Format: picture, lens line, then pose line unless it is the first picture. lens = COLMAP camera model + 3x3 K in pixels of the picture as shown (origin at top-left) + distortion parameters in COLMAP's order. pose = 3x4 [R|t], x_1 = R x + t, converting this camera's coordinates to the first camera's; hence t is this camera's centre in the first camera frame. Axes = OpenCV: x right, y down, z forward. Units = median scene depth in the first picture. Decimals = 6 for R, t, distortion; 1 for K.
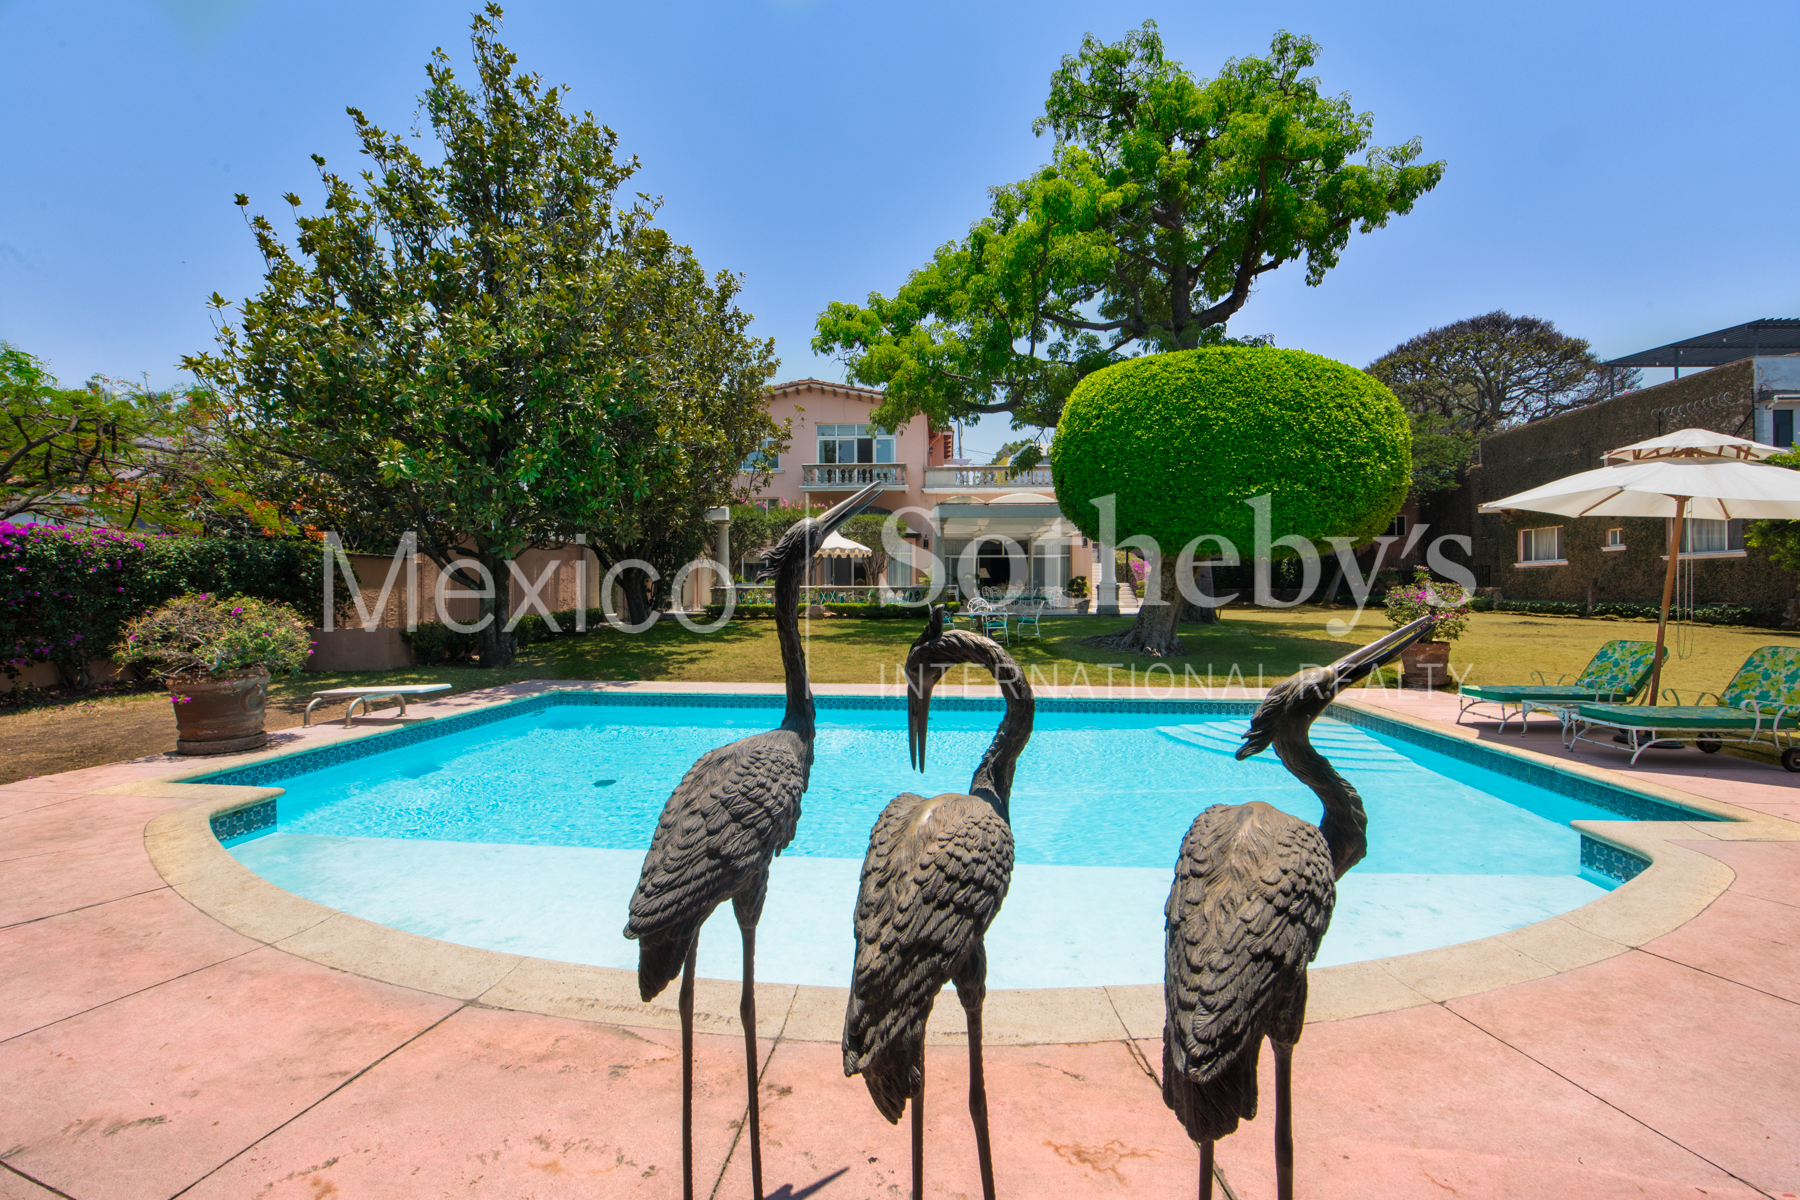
lens RADIAL K [[719.2, 0, 902.1], [0, 719.2, 589.9], [0, 0, 1]] dist [-0.008020, -0.006122]
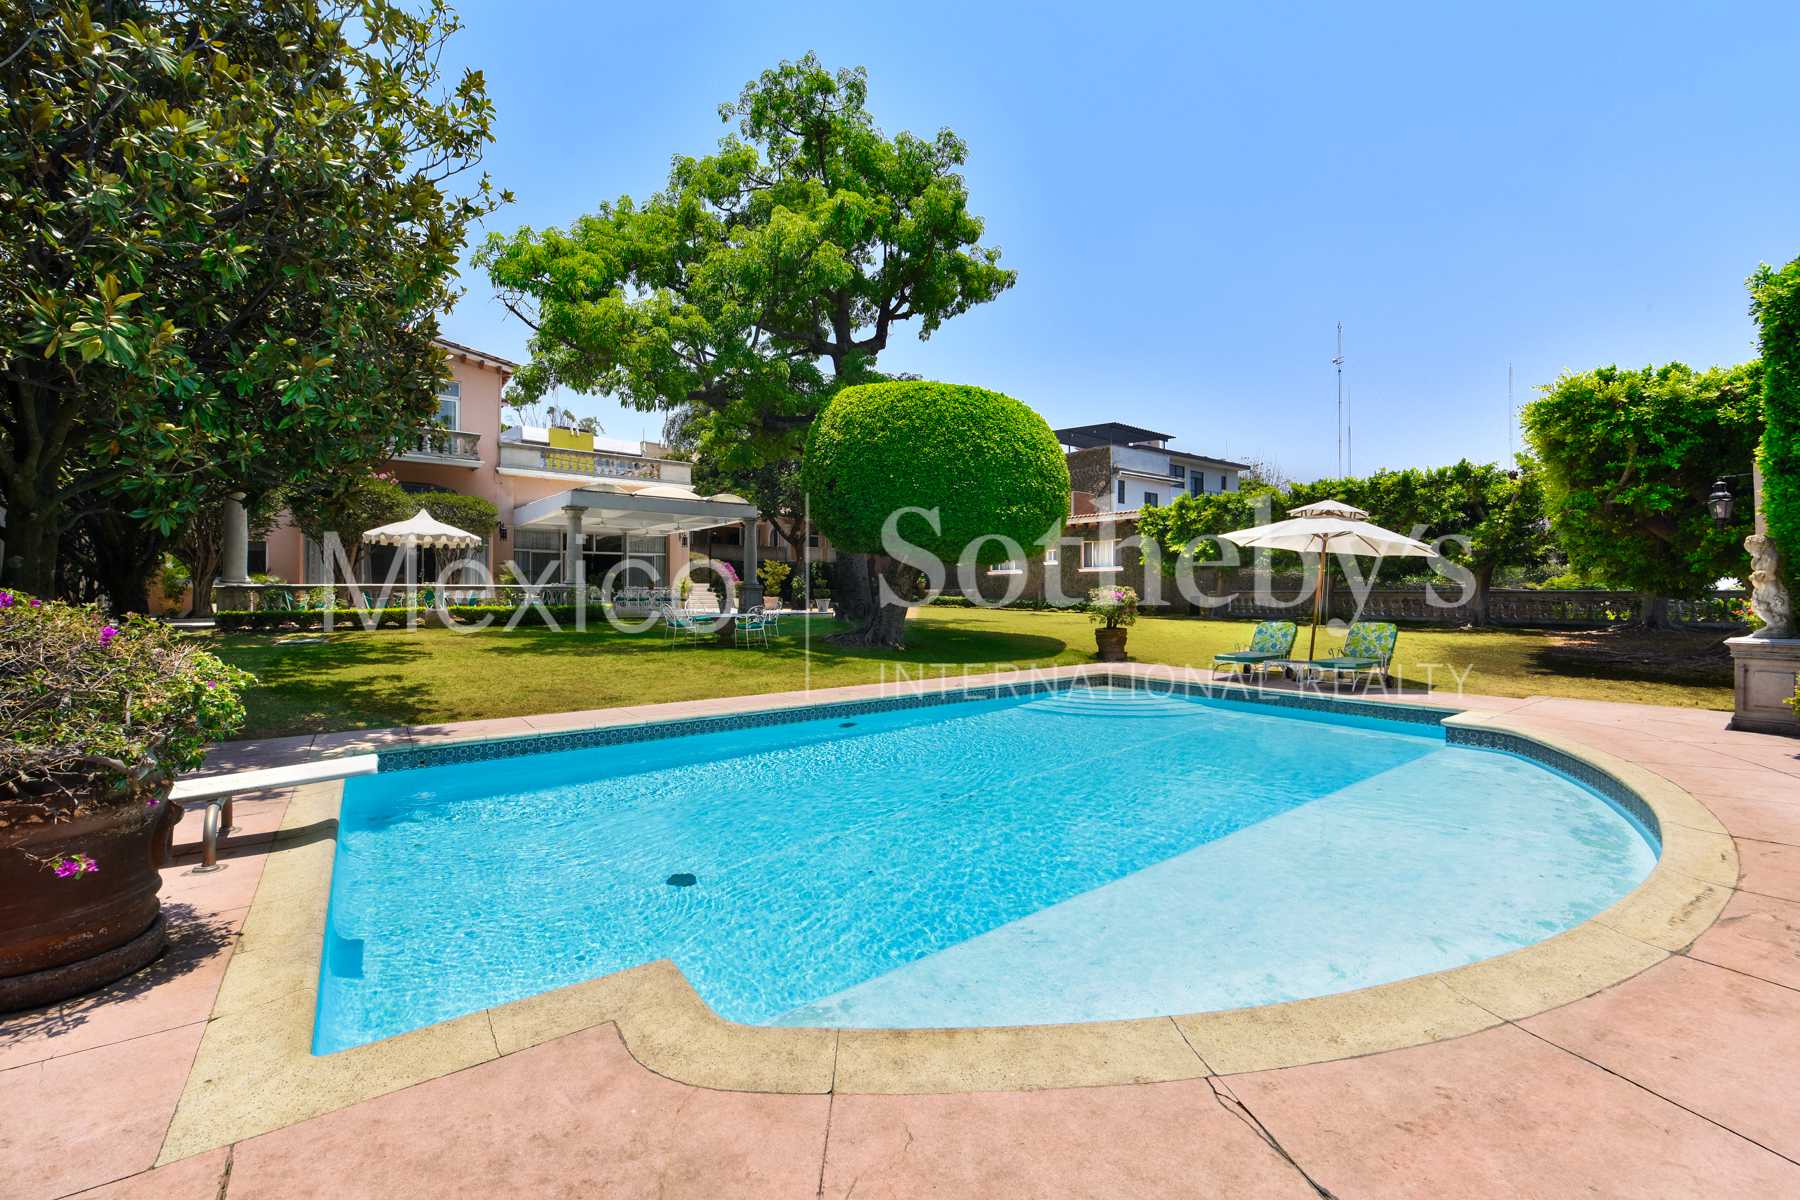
lens RADIAL K [[719.2, 0, 902.1], [0, 719.2, 589.9], [0, 0, 1]] dist [-0.008020, -0.006122]
pose [[0.744730, 0.002805, 0.667360, -0.301962], [-0.002275, 0.999996, -0.001664, 0.000317], [-0.667362, -0.000279, 0.744734, 0.131790]]
